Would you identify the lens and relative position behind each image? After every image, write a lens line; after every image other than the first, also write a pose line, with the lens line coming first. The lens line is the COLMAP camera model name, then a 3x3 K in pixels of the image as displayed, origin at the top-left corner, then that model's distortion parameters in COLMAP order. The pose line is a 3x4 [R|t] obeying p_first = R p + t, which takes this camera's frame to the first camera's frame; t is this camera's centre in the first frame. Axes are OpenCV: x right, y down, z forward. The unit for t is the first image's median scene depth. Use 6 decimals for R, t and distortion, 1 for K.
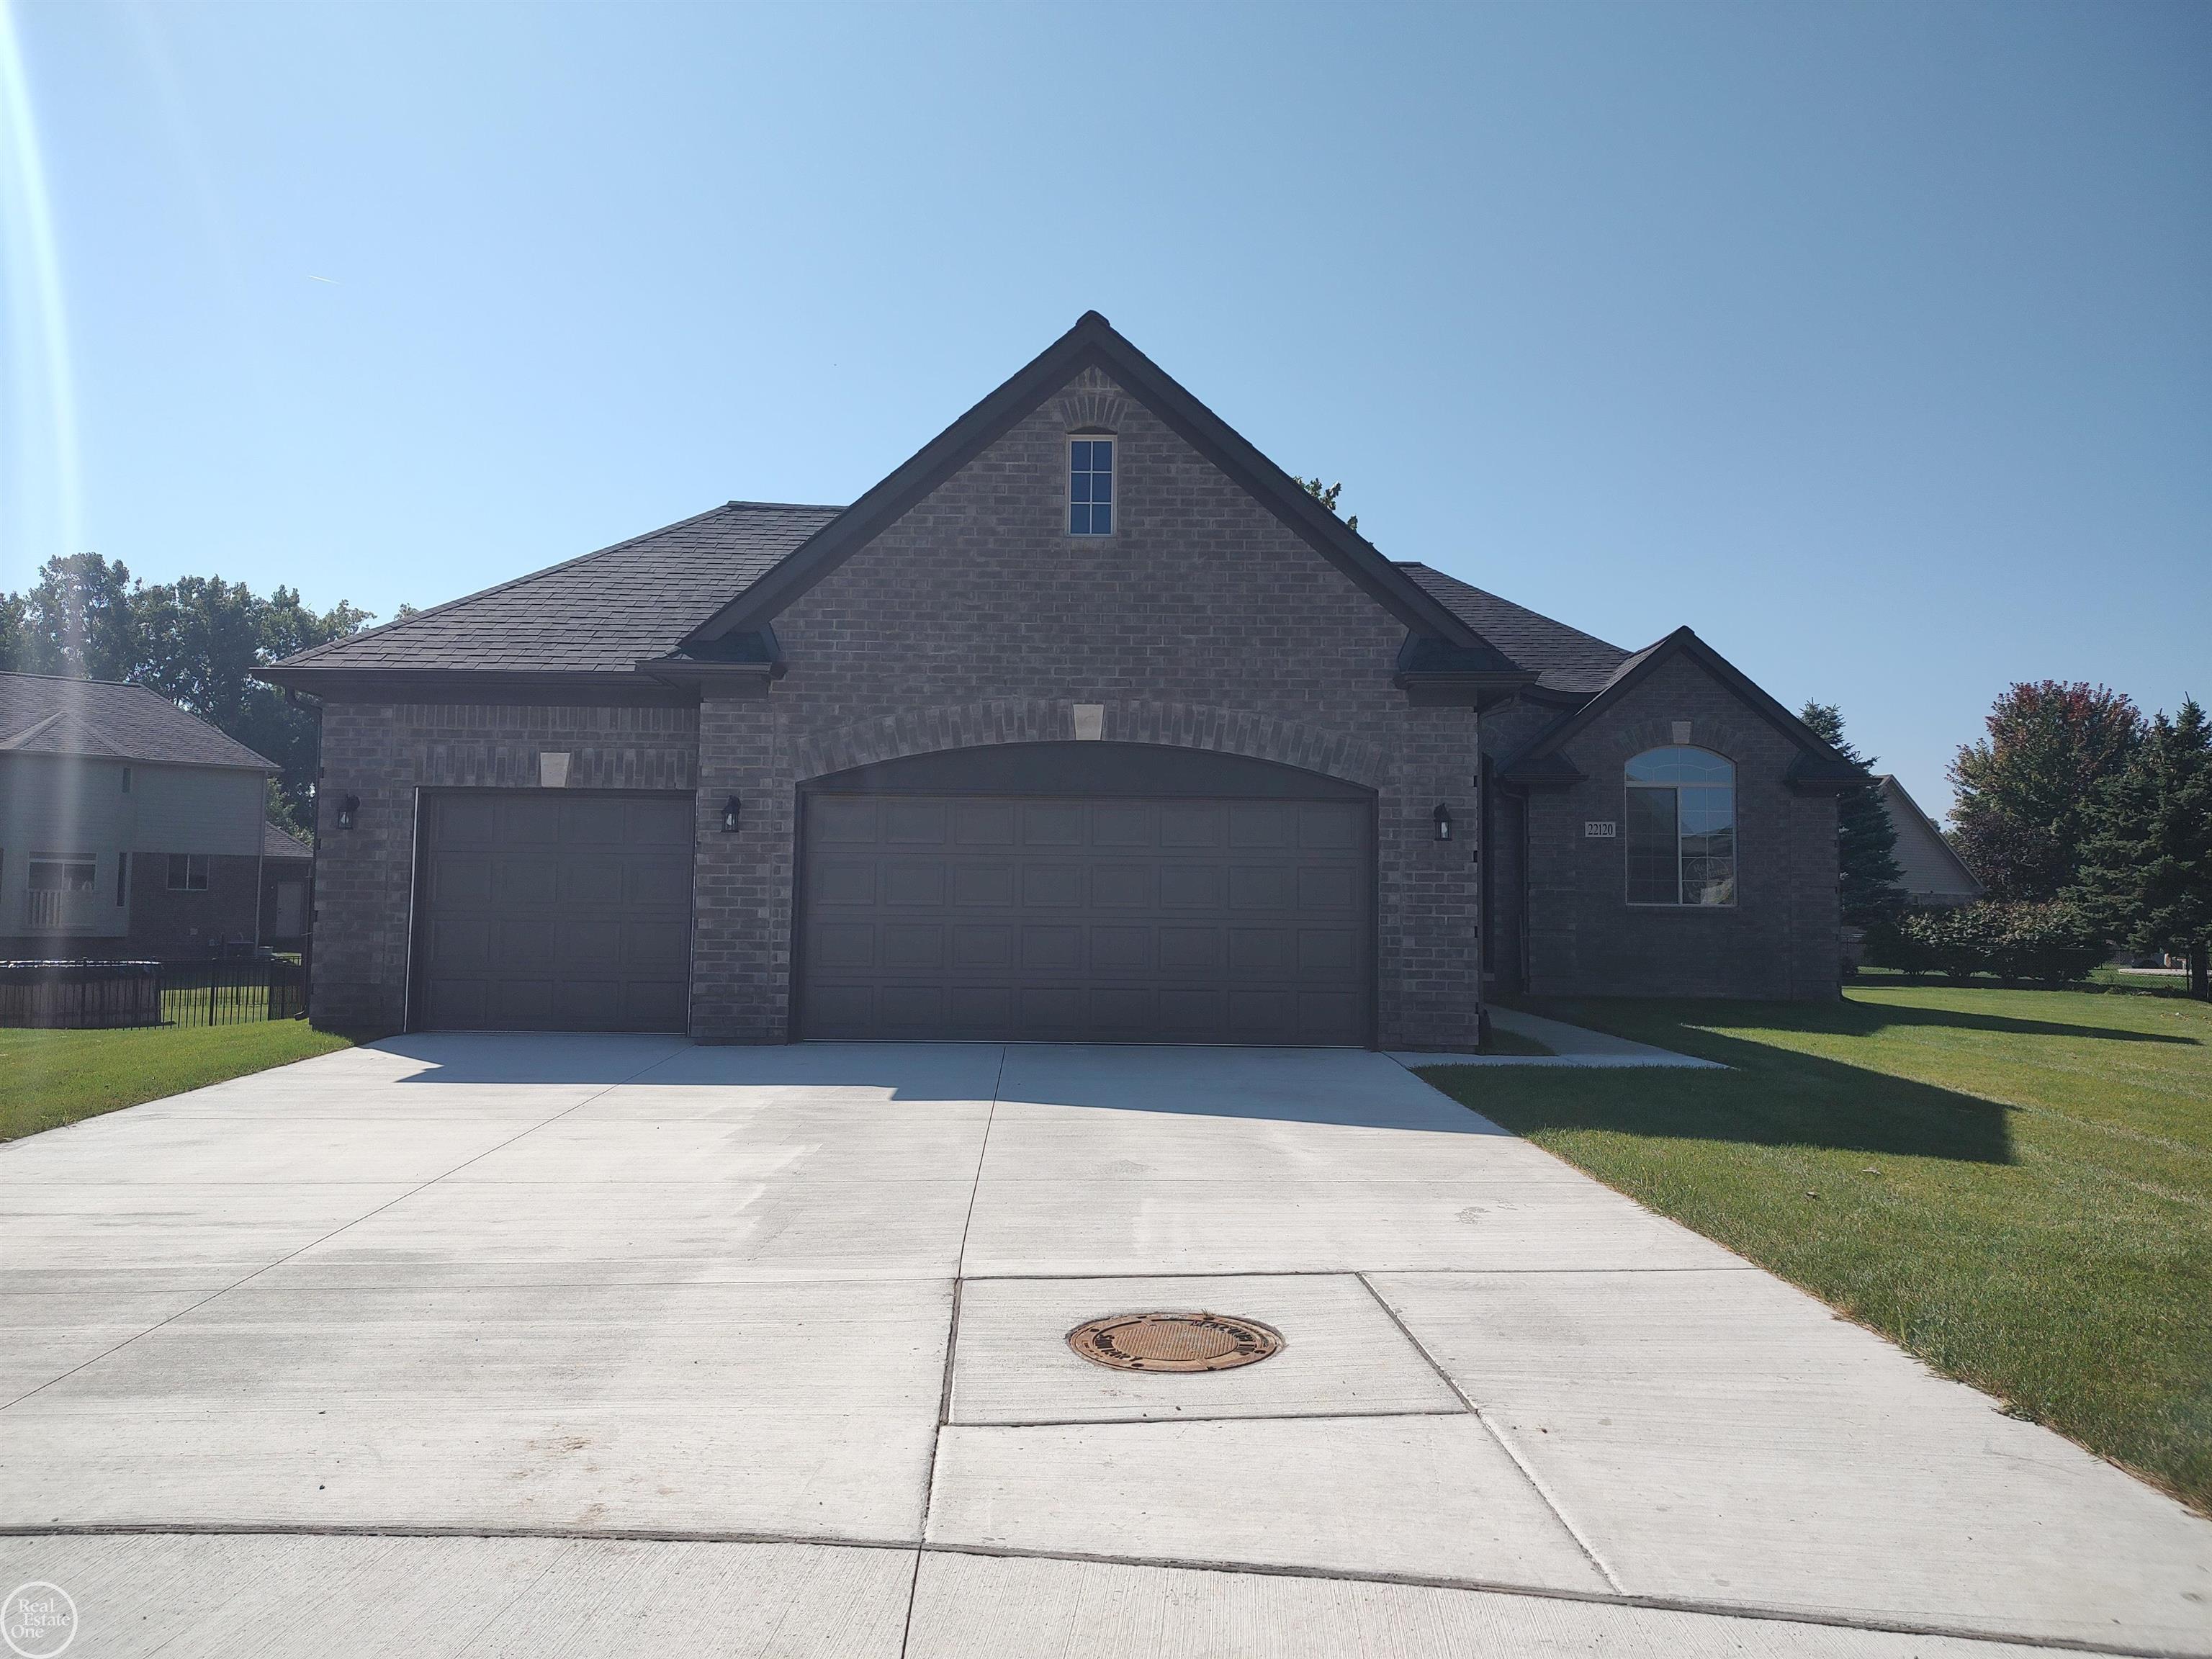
lens RADIAL K [[1556.9, 0, 1106.0], [0, 1556.9, 829.5], [0, 0, 1]] dist [0.161971, -0.001187]
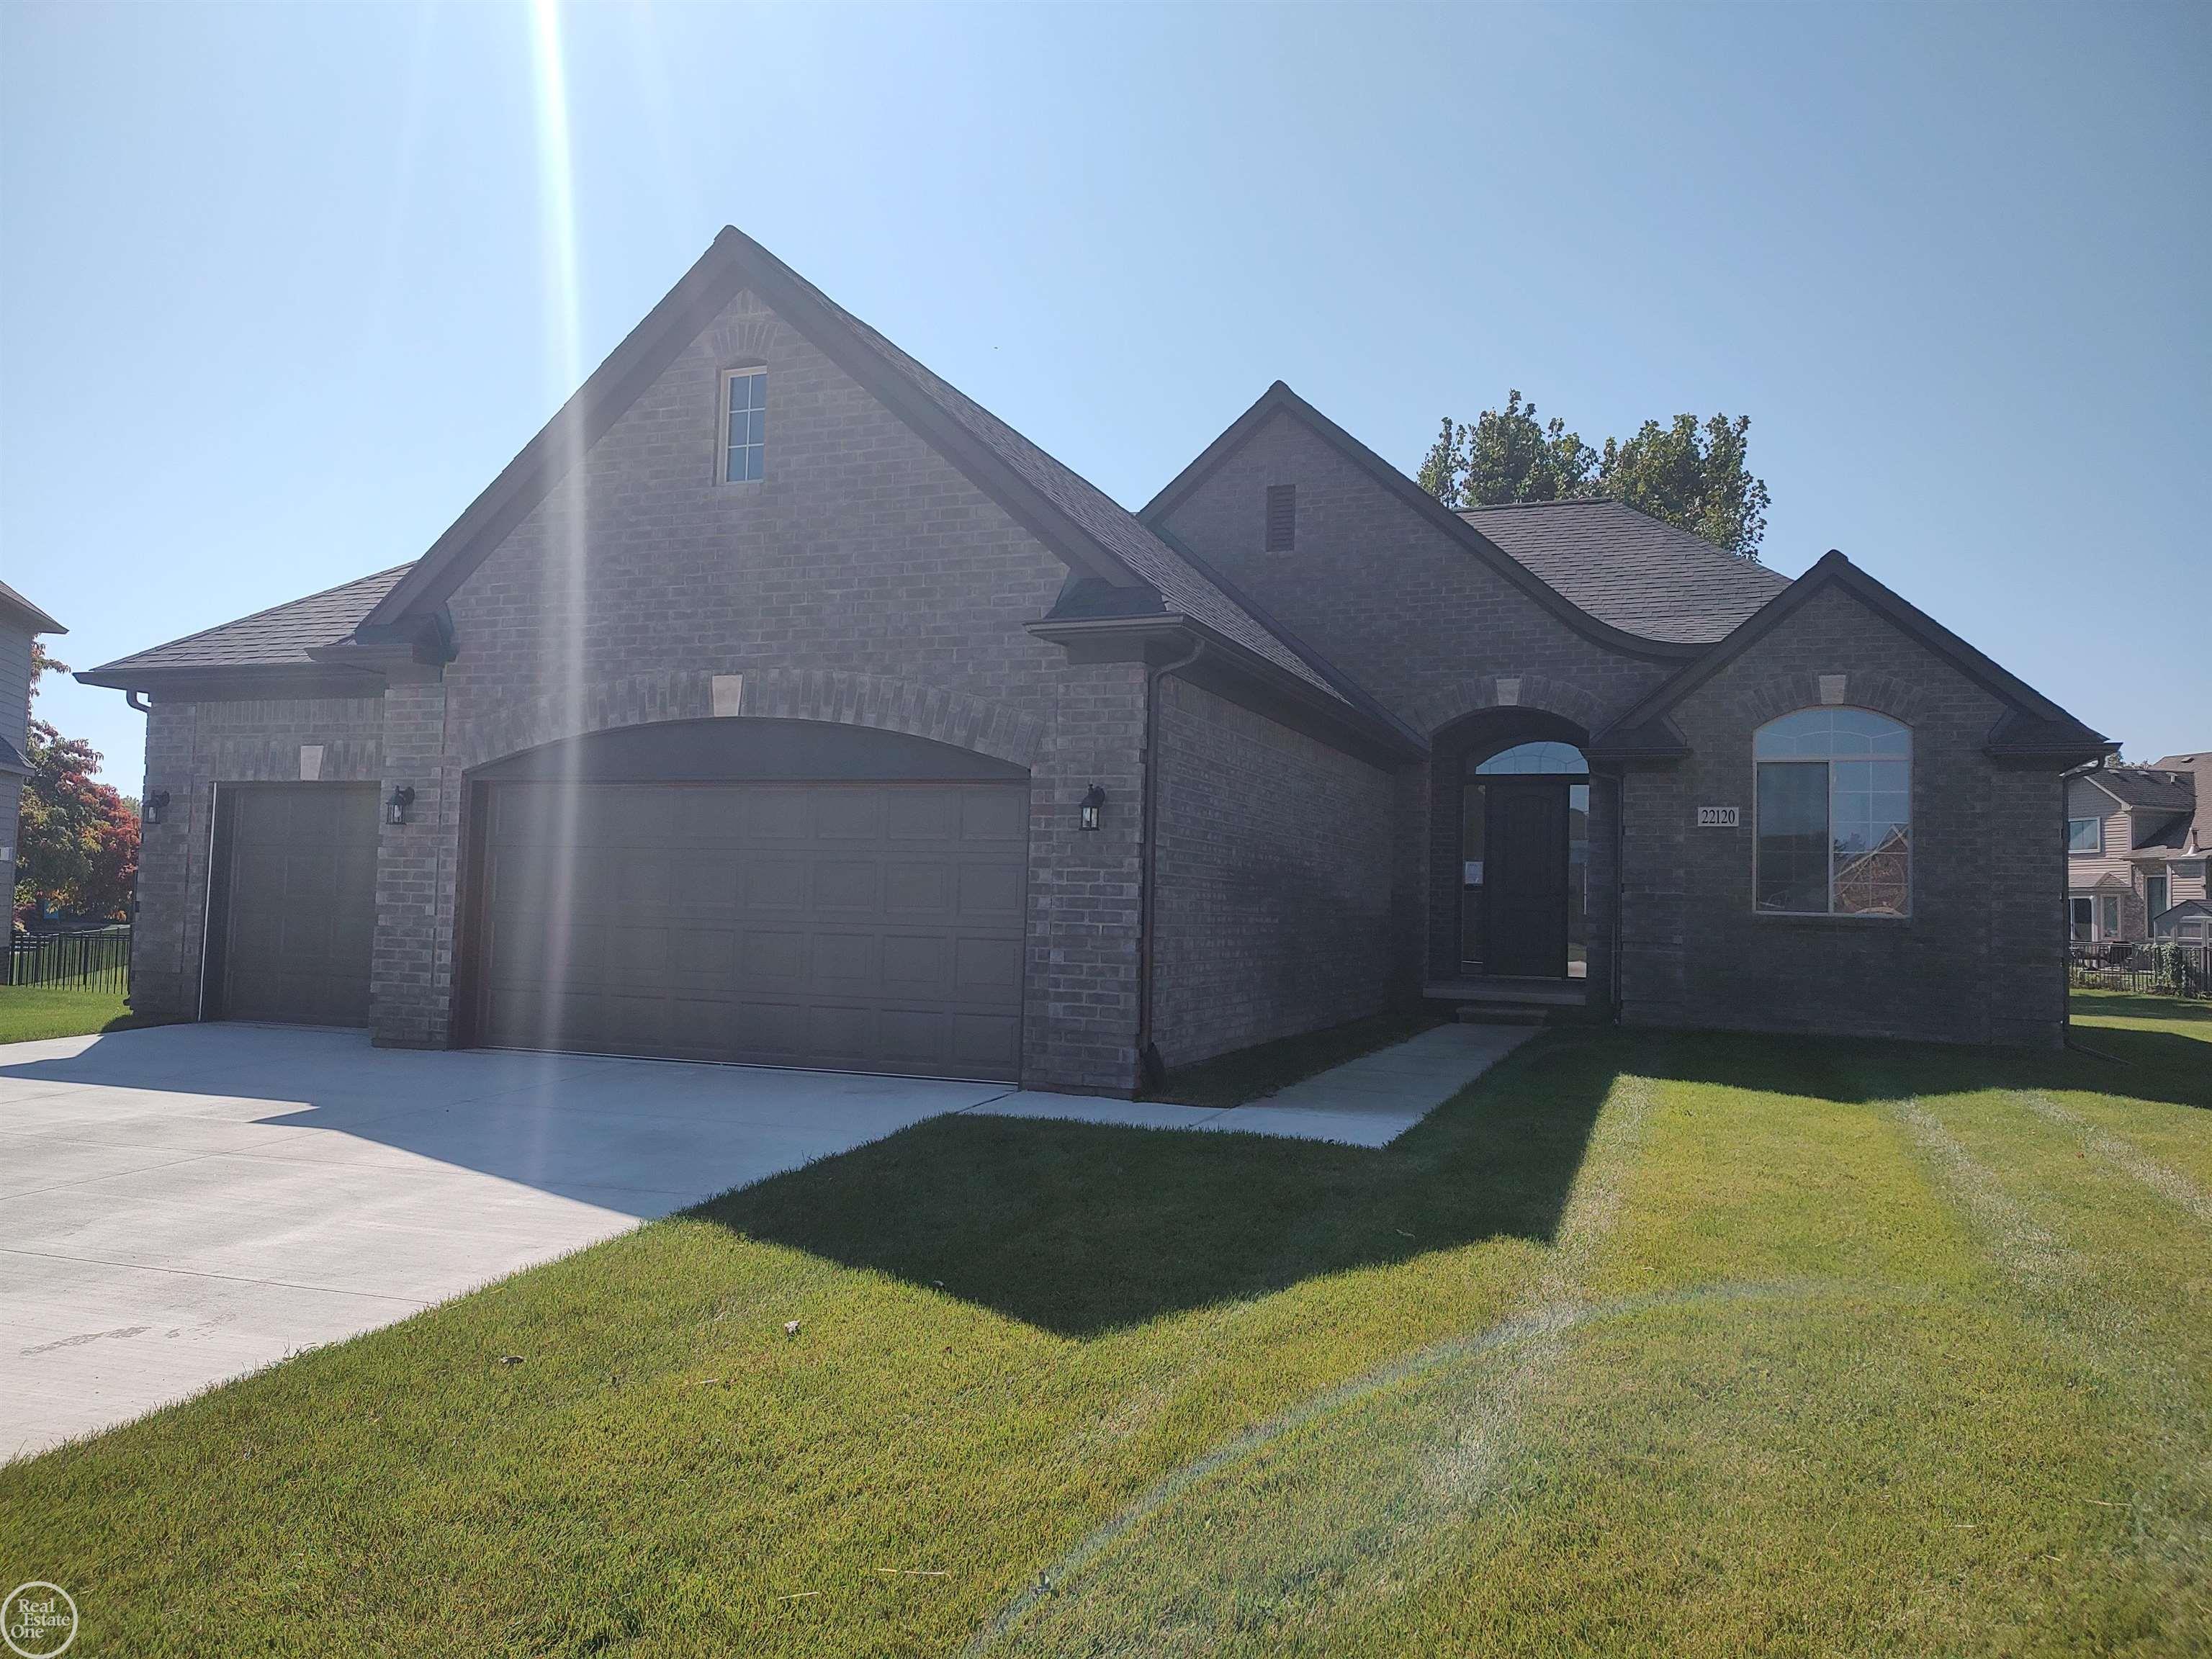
lens RADIAL K [[1560.6, 0, 1106.0], [0, 1560.6, 829.5], [0, 0, 1]] dist [0.083623, -0.000590]
pose [[0.932653, -0.004075, -0.360751, 0.500380], [0.005202, 0.999984, 0.002155, 0.004943], [0.360737, -0.003886, 0.932660, 0.256919]]
